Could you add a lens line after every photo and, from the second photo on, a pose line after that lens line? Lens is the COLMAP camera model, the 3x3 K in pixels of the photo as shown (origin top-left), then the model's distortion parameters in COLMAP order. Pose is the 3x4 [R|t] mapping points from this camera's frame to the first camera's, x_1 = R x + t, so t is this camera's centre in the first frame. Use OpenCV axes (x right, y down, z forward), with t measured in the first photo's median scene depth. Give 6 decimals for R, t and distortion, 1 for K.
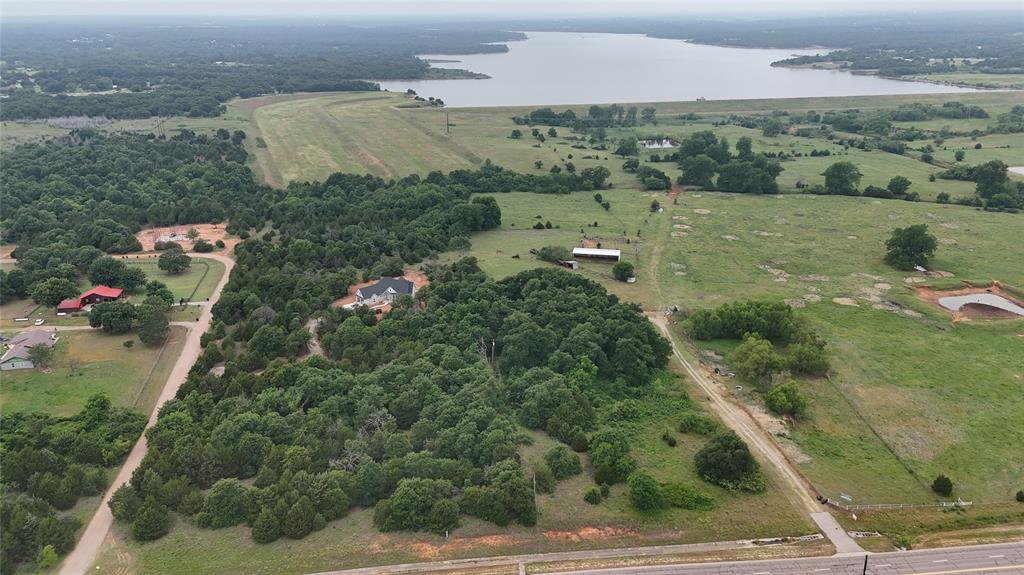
lens RADIAL K [[758.2, 0, 512.0], [0, 758.2, 287.5], [0, 0, 1]] dist [0.079028, -0.079527]
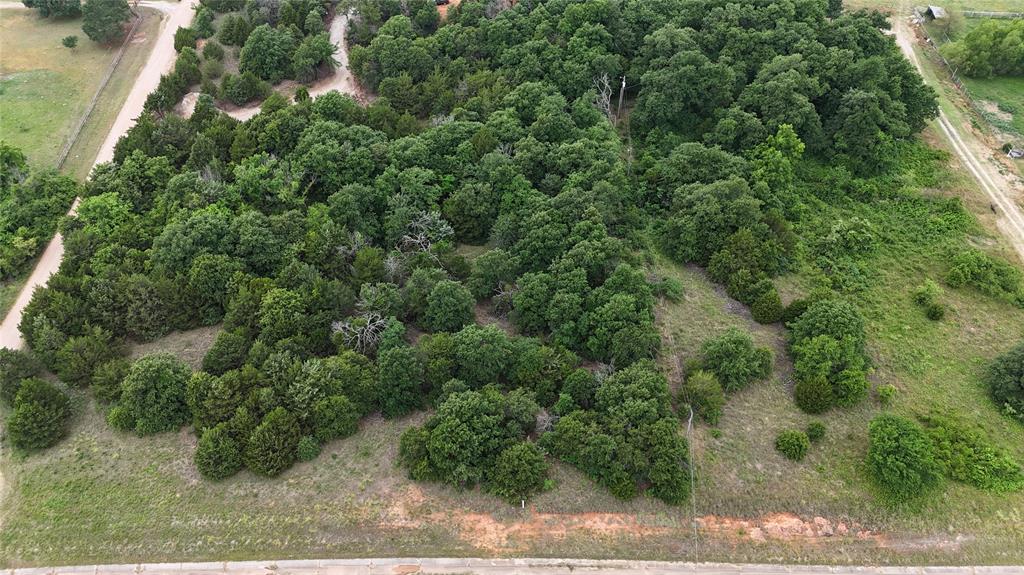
lens RADIAL K [[758.2, 0, 512.0], [0, 758.2, 287.5], [0, 0, 1]] dist [0.079028, -0.079527]
pose [[0.989825, 0.089289, -0.110787, -0.035691], [-0.031311, 0.896200, 0.442545, -0.052940], [0.138802, -0.434573, 0.889876, 0.449231]]
